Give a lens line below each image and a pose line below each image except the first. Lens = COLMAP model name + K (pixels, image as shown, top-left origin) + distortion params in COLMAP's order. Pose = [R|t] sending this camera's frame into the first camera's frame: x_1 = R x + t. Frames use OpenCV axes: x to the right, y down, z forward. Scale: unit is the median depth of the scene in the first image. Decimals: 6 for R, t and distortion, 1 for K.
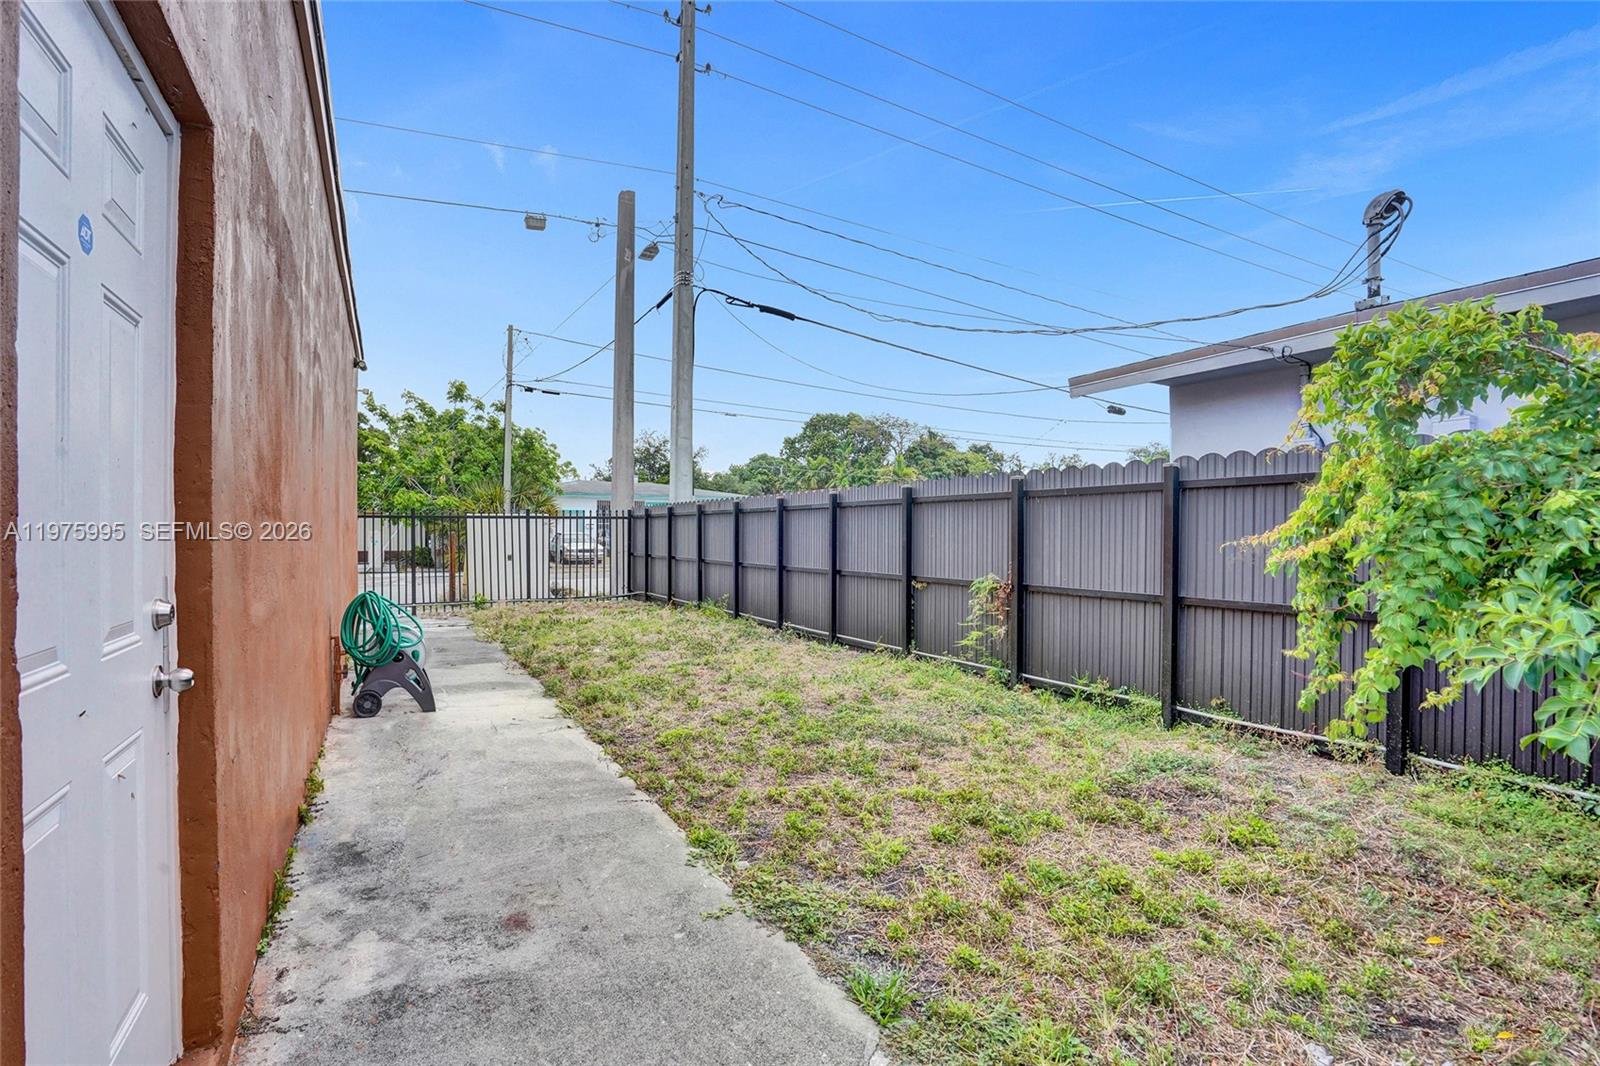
lens RADIAL K [[736.6, 0, 802.6], [0, 736.6, 539.1], [0, 0, 1]] dist [-0.029253, 0.005444]
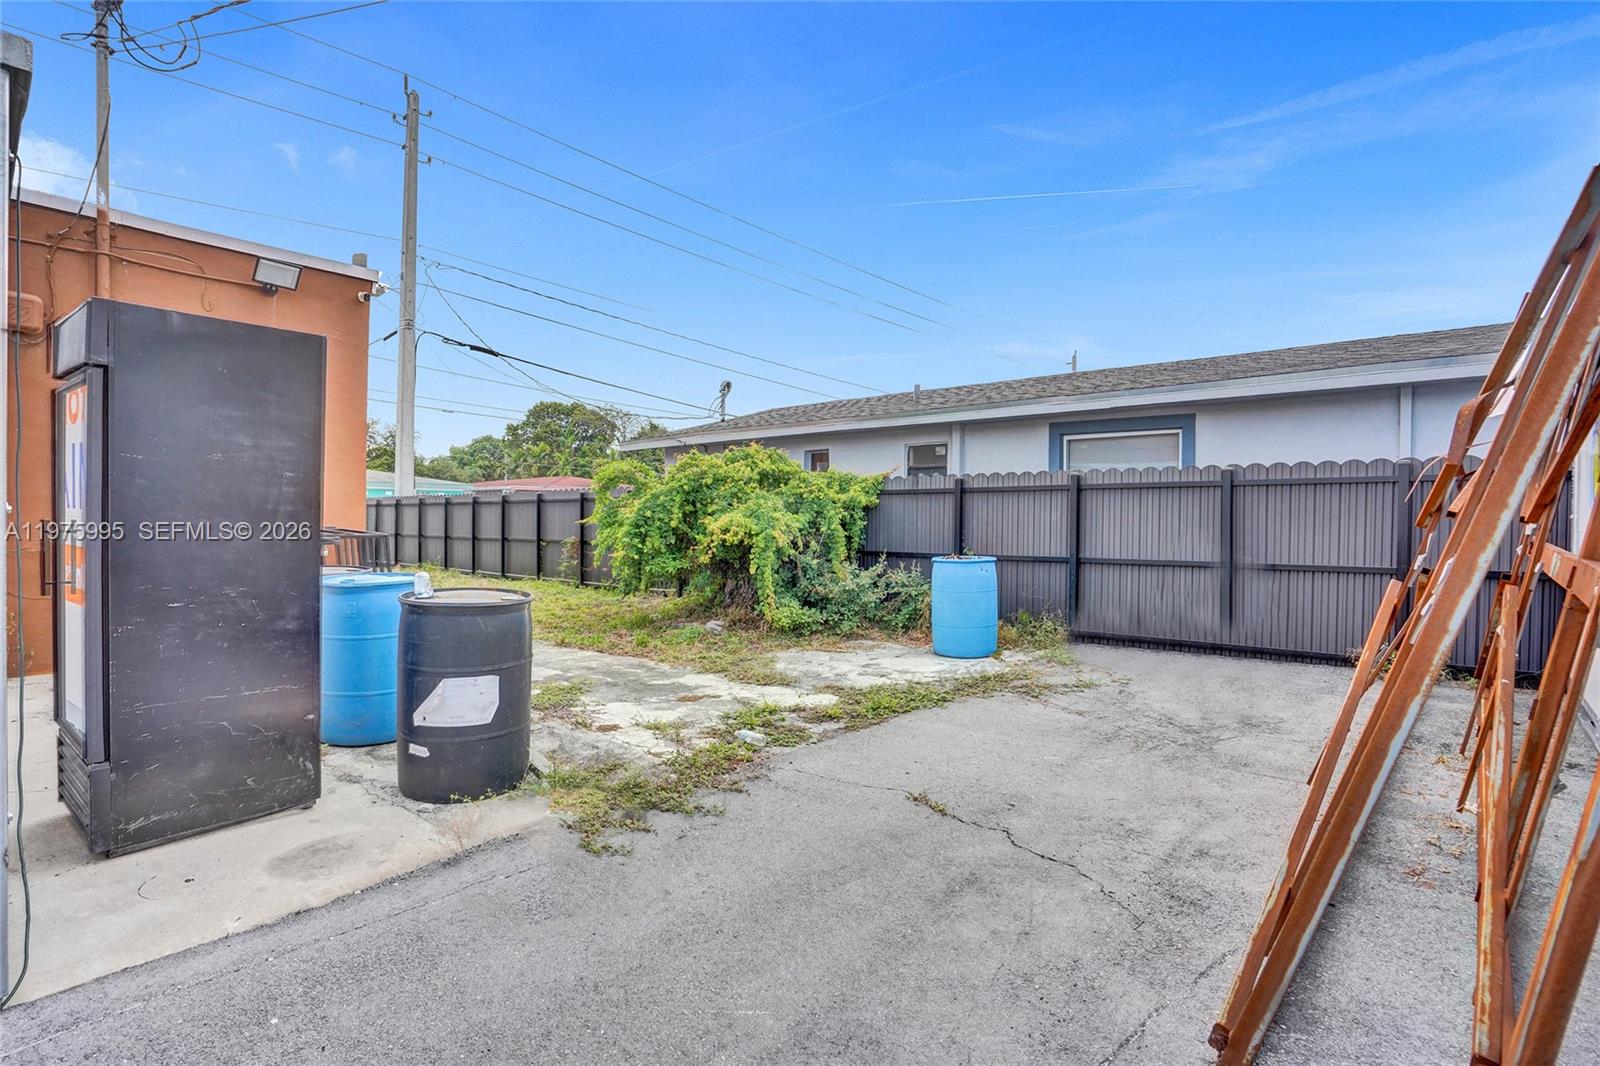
lens RADIAL K [[788.9, 0, 798.1], [0, 788.9, 517.4], [0, 0, 1]] dist [-0.030198, -0.000103]
pose [[0.949691, 0.002940, 0.313173, 0.063532], [0.000259, 0.999948, -0.010174, 0.005993], [-0.313187, 0.009743, 0.949642, -0.531929]]
